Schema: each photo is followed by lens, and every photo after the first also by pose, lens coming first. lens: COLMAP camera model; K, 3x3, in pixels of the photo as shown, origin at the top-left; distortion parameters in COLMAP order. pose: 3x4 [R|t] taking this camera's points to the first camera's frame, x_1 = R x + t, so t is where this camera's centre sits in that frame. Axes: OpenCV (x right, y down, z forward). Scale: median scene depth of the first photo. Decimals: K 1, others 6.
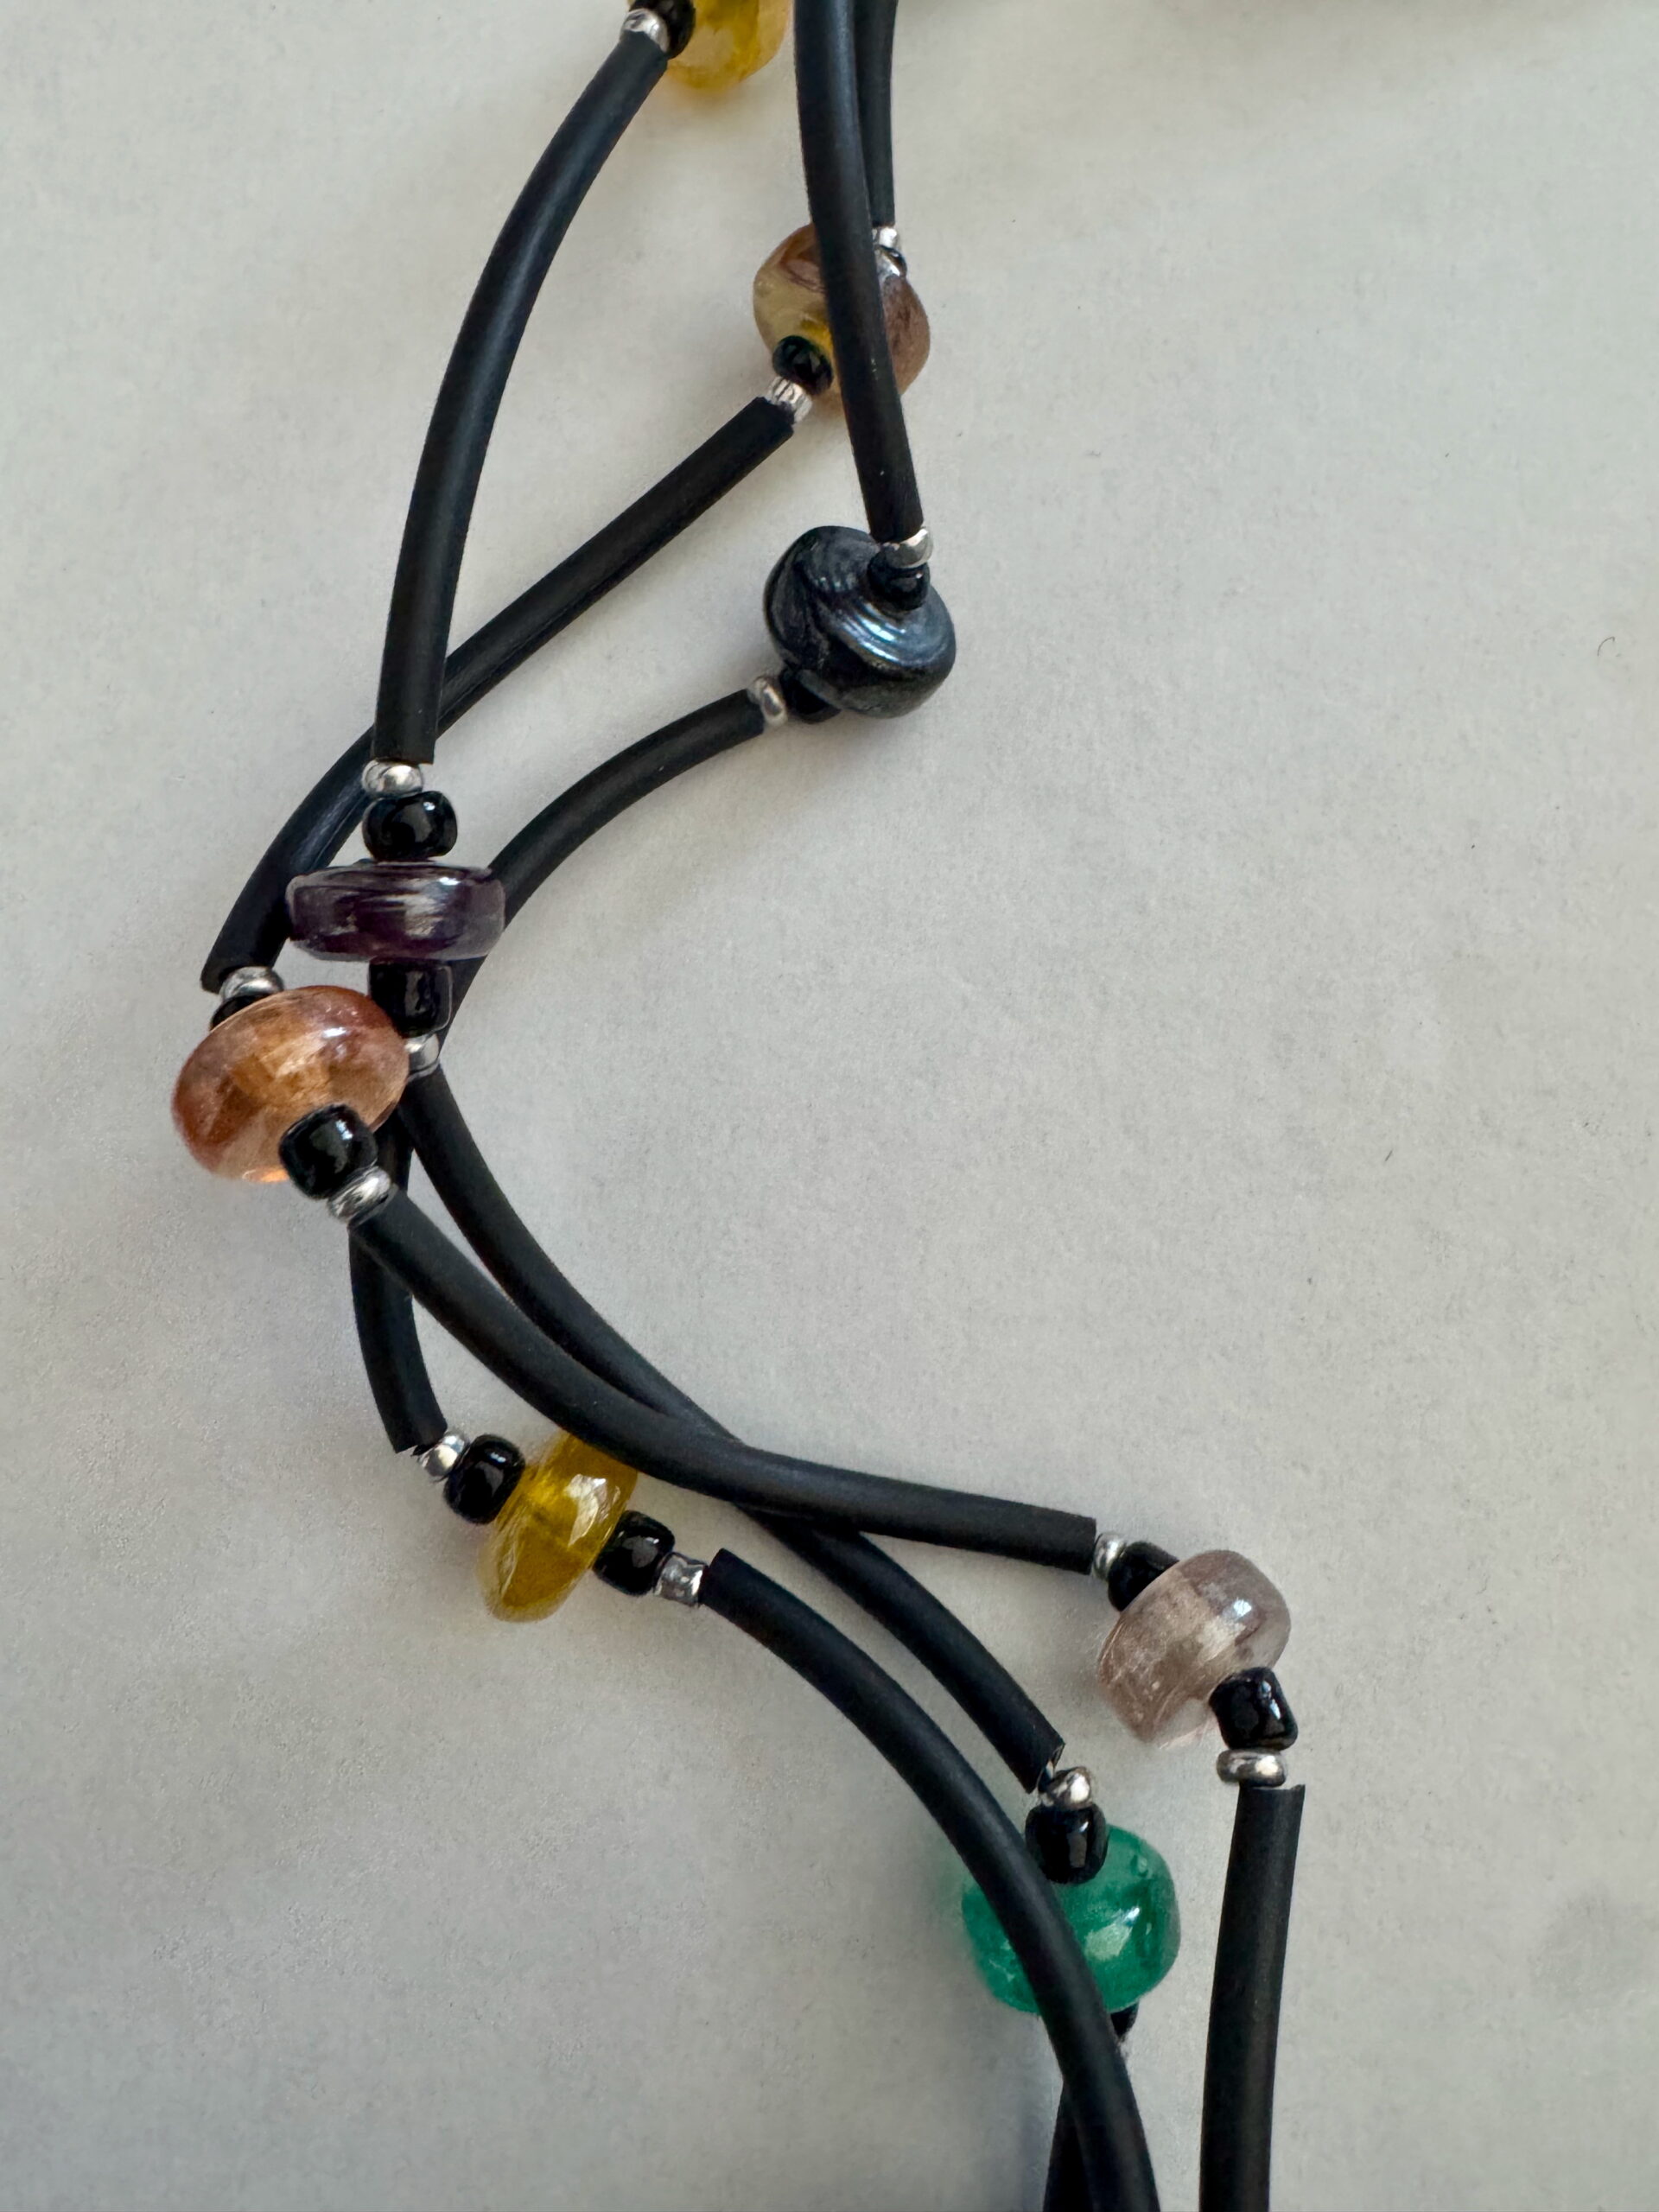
lens RADIAL K [[1536.7, 0, 829.5], [0, 1536.7, 1106.0], [0, 0, 1]] dist [-0.003414, -0.002970]
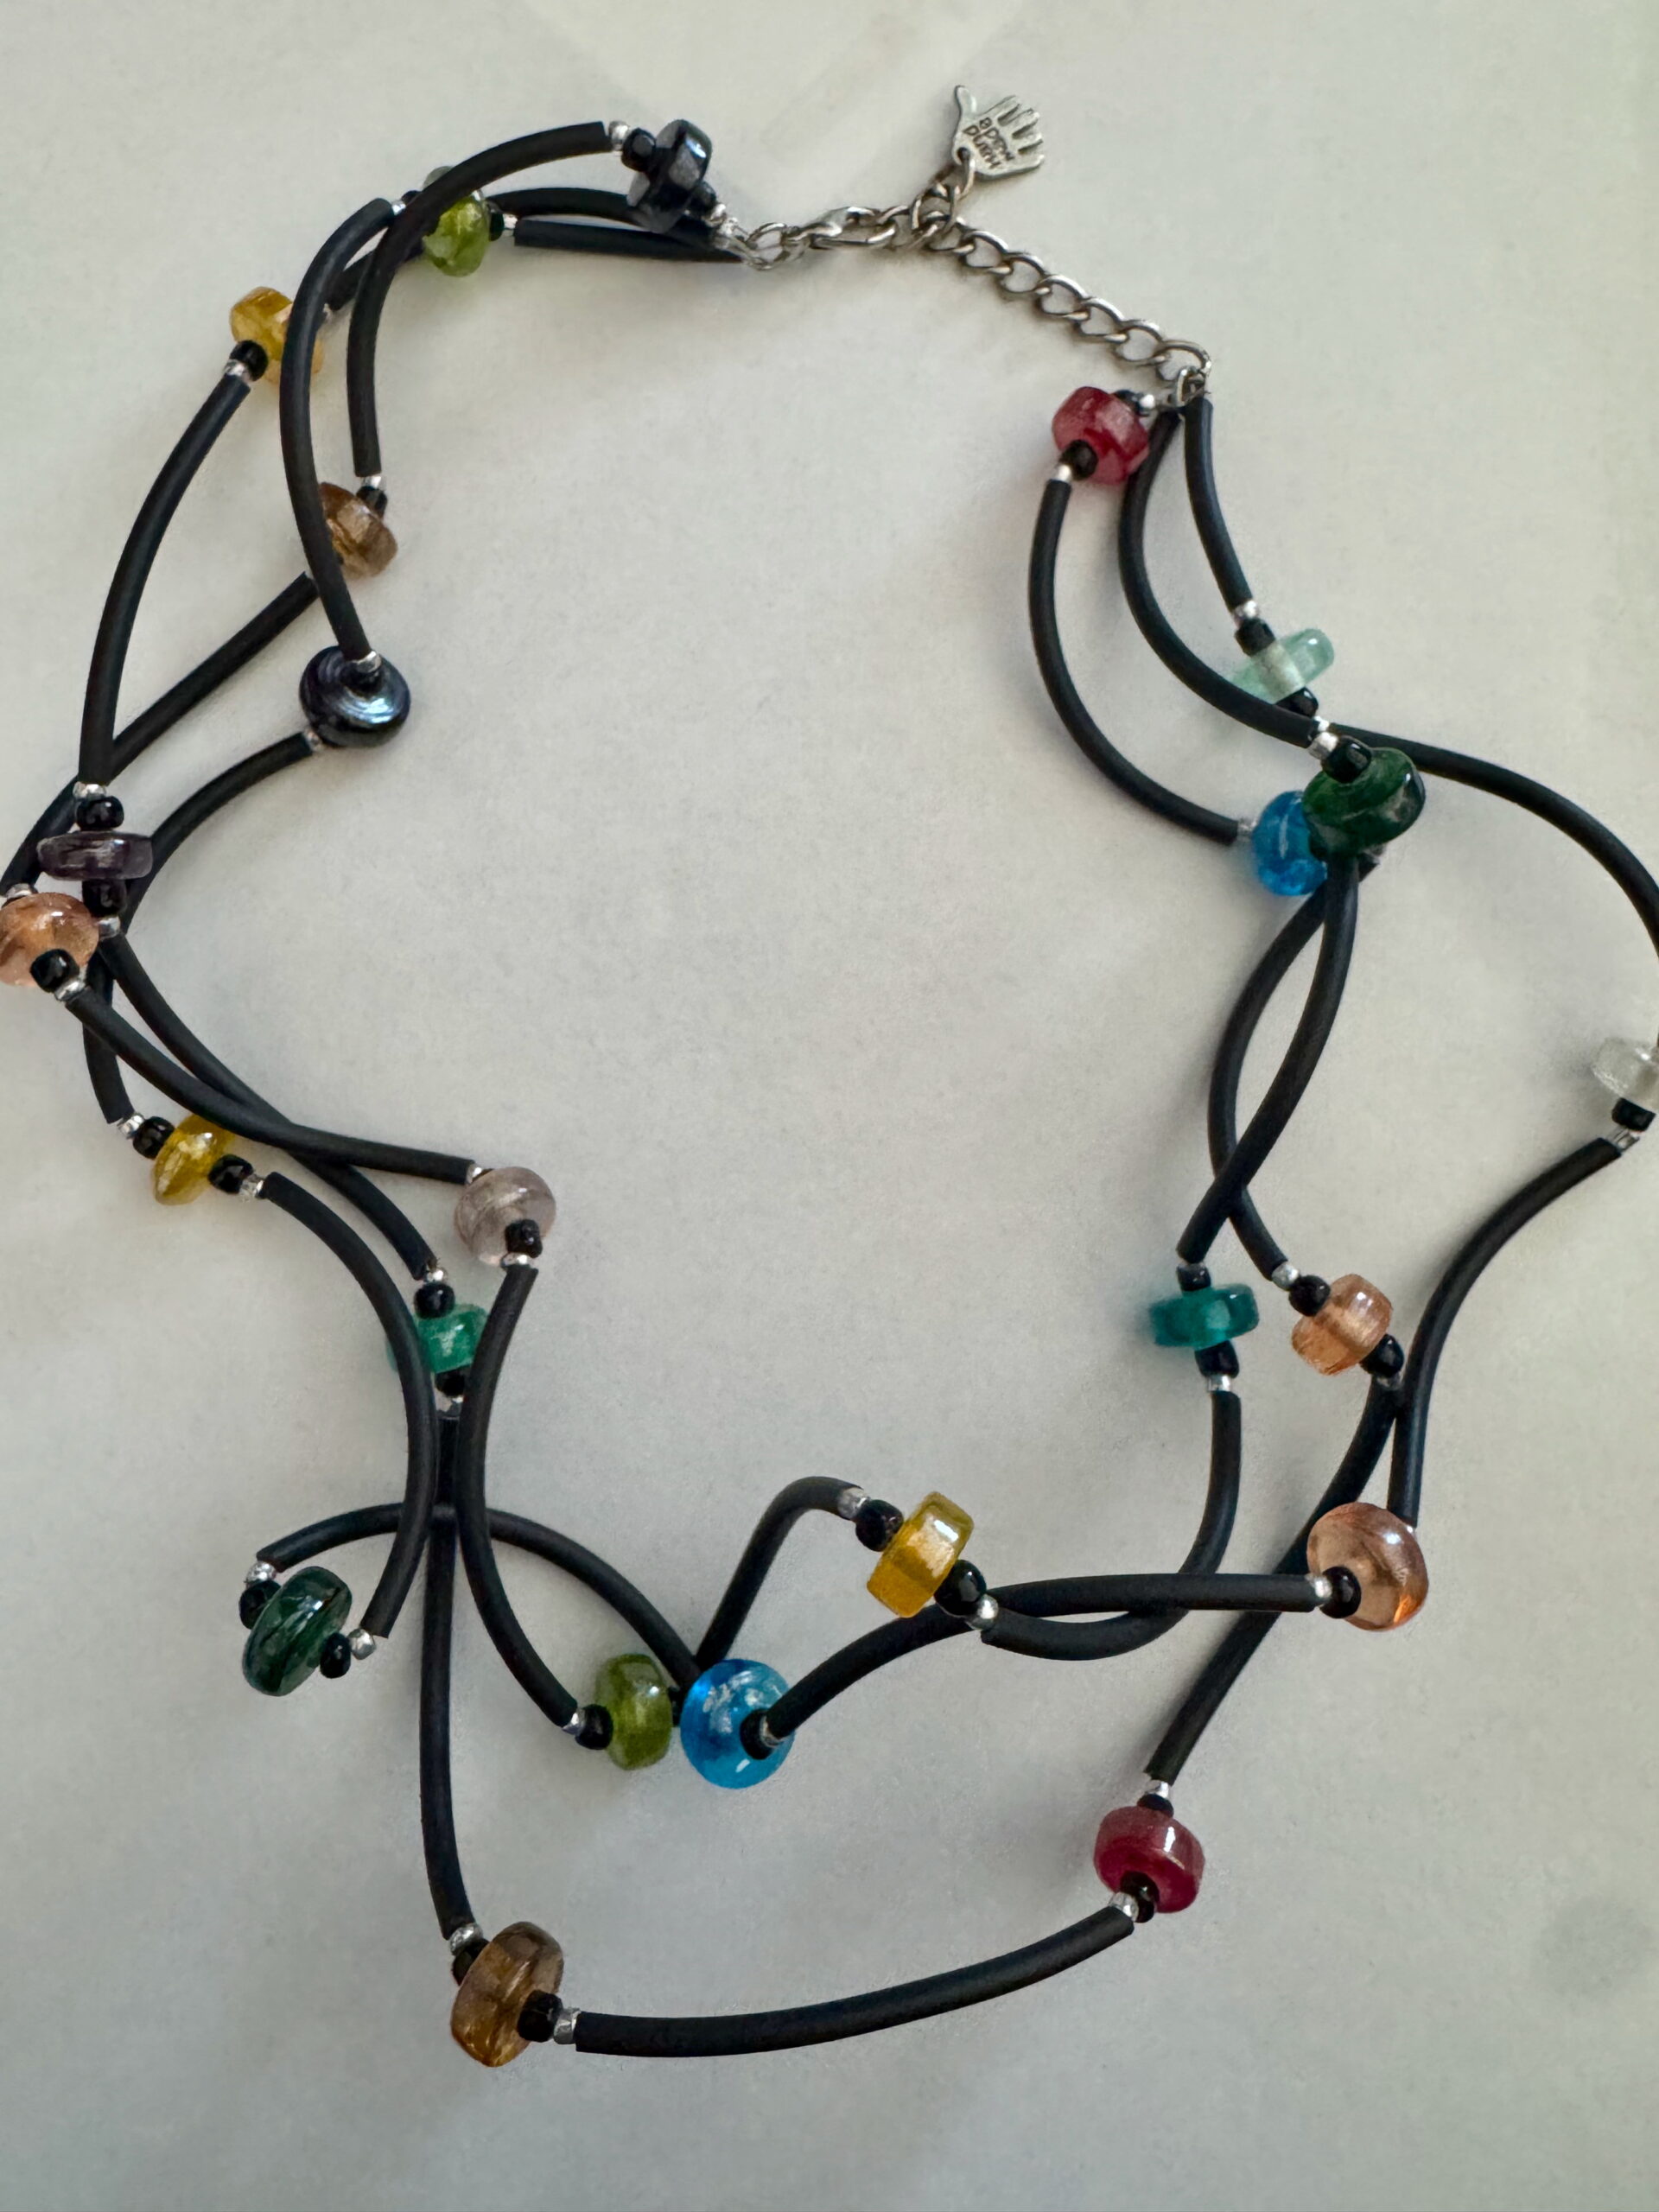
lens RADIAL K [[1548.1, 0, 829.5], [0, 1548.1, 1106.0], [0, 0, 1]] dist [-0.005965, 0.000647]
pose [[0.999850, -0.014908, 0.008768, 0.653514], [0.014456, 0.998666, 0.049568, 0.114144], [-0.009495, -0.049434, 0.998732, -1.050710]]
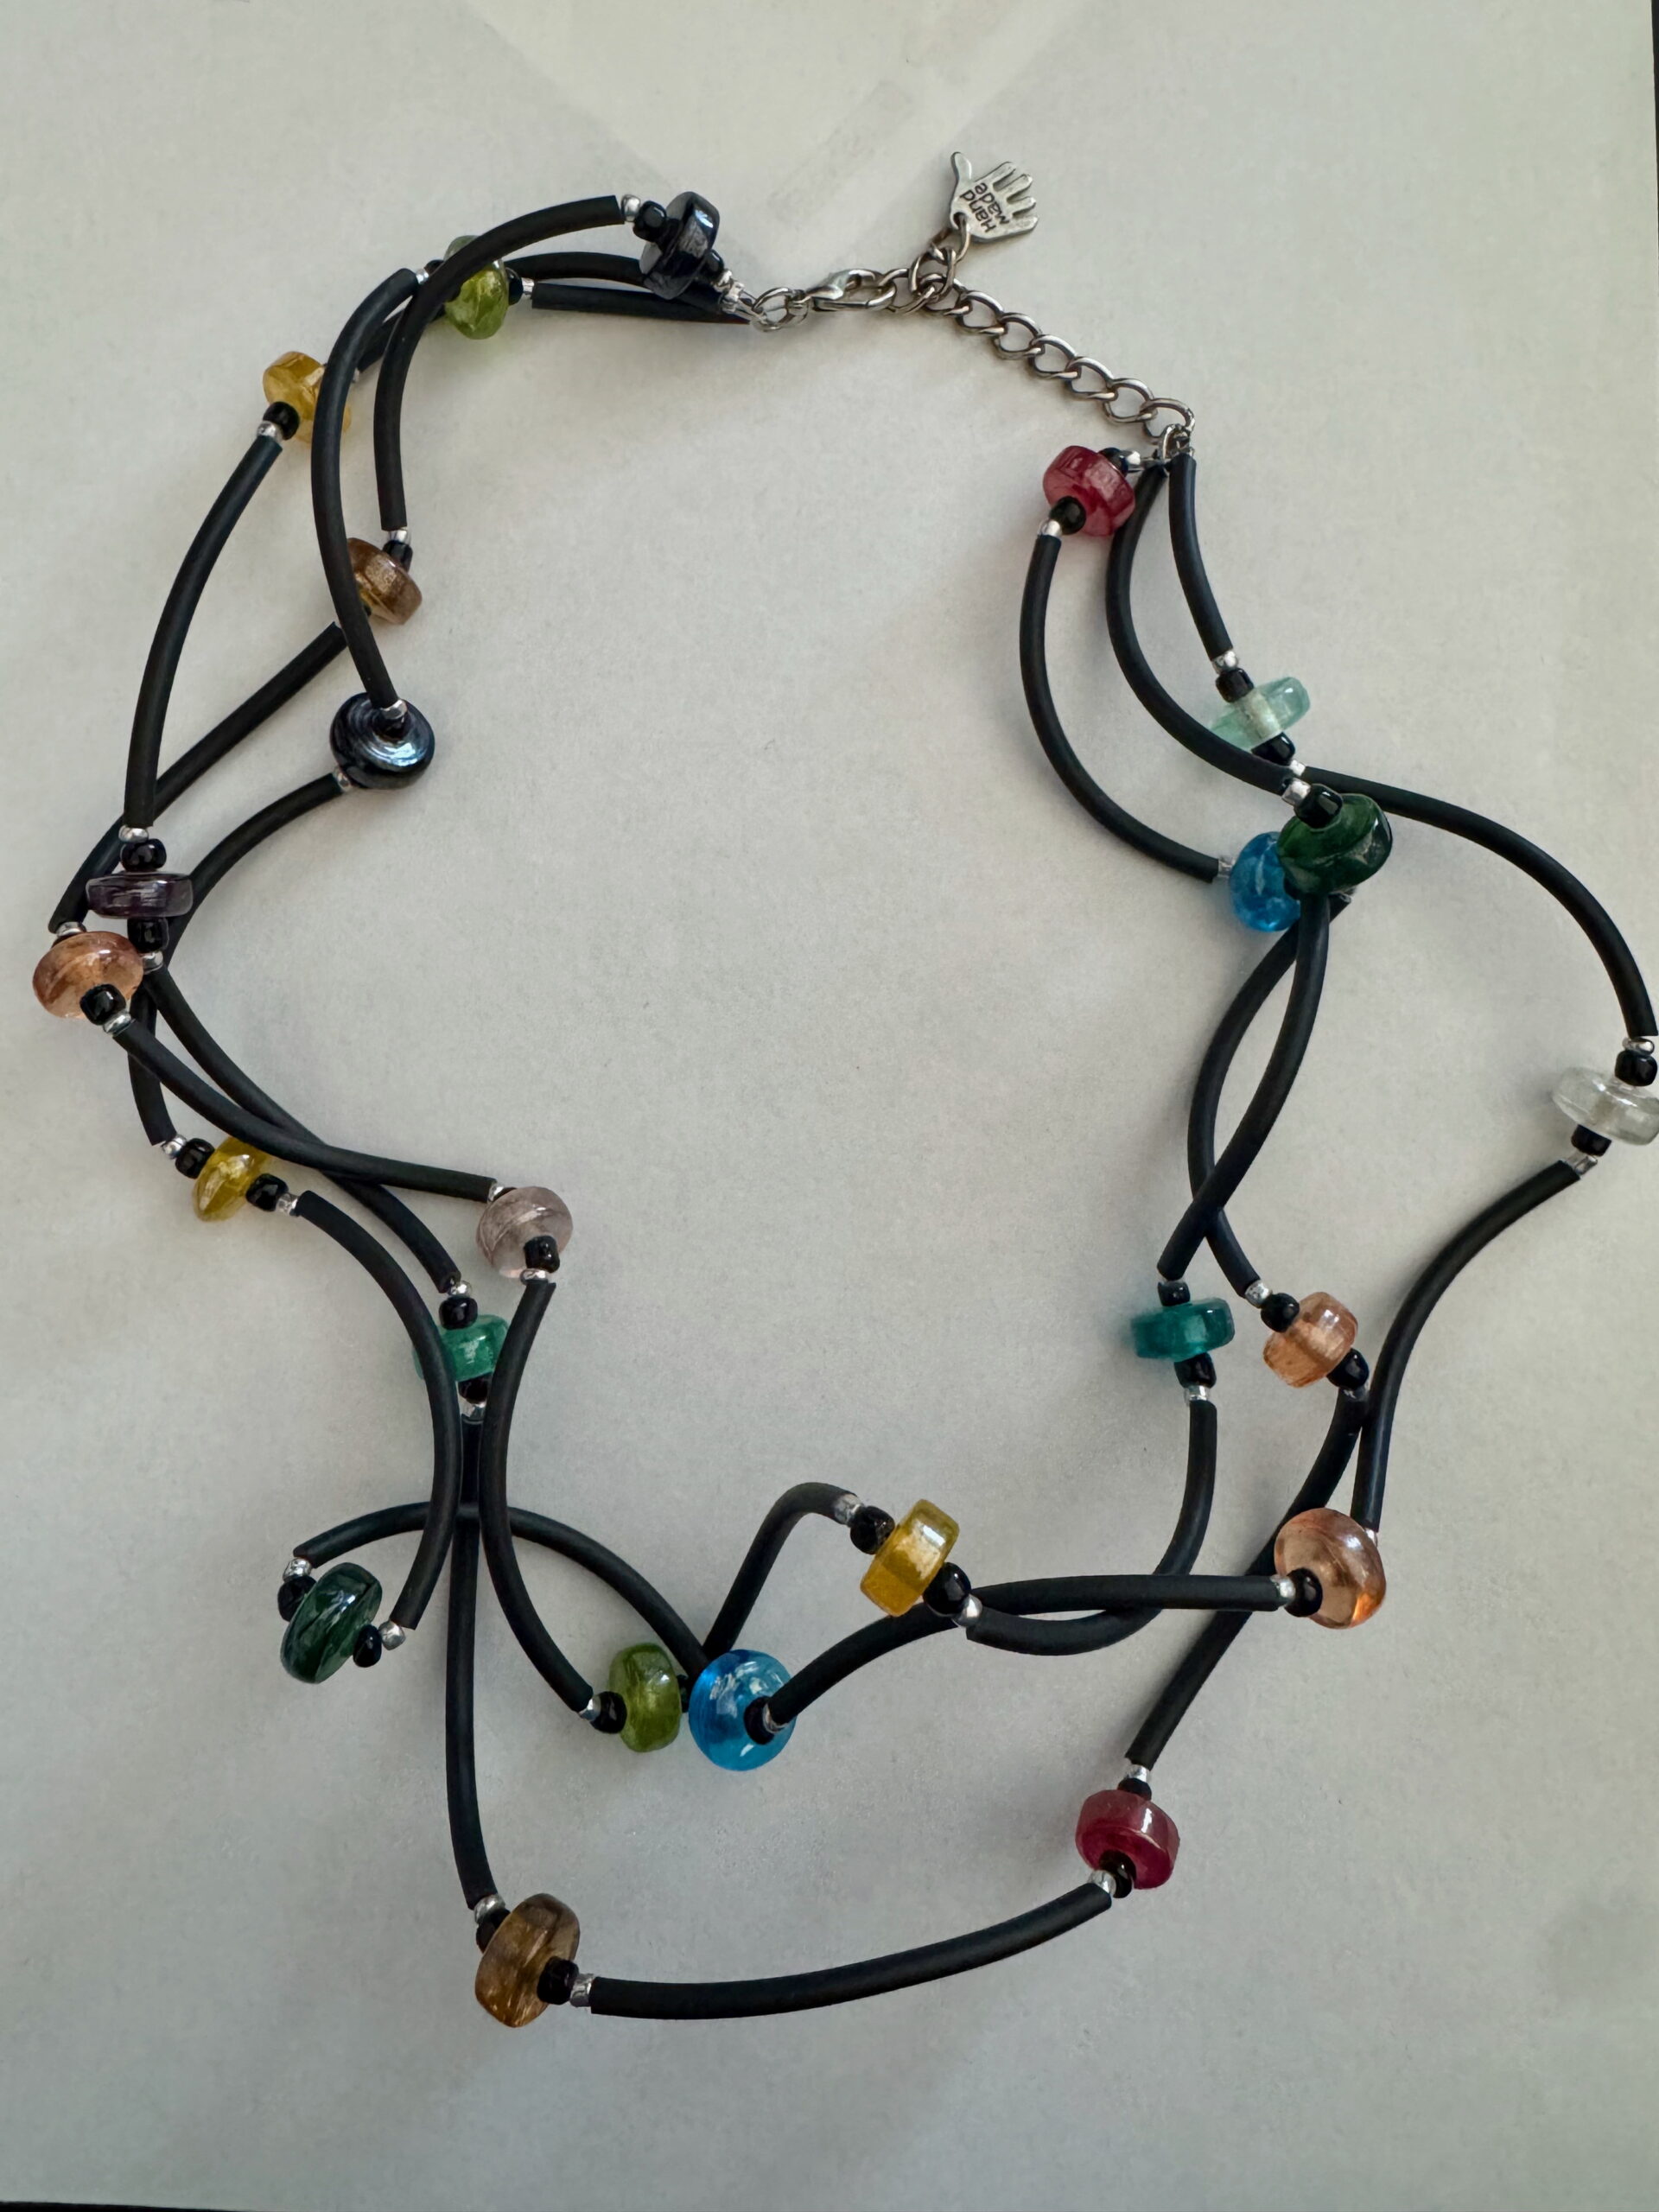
lens RADIAL K [[1536.7, 0, 829.5], [0, 1536.7, 1106.0], [0, 0, 1]] dist [-0.003414, -0.002970]
pose [[0.999907, -0.013565, -0.001299, 0.674103], [0.013619, 0.998029, 0.061256, 0.050198], [0.000466, -0.061268, 0.998121, -1.154186]]
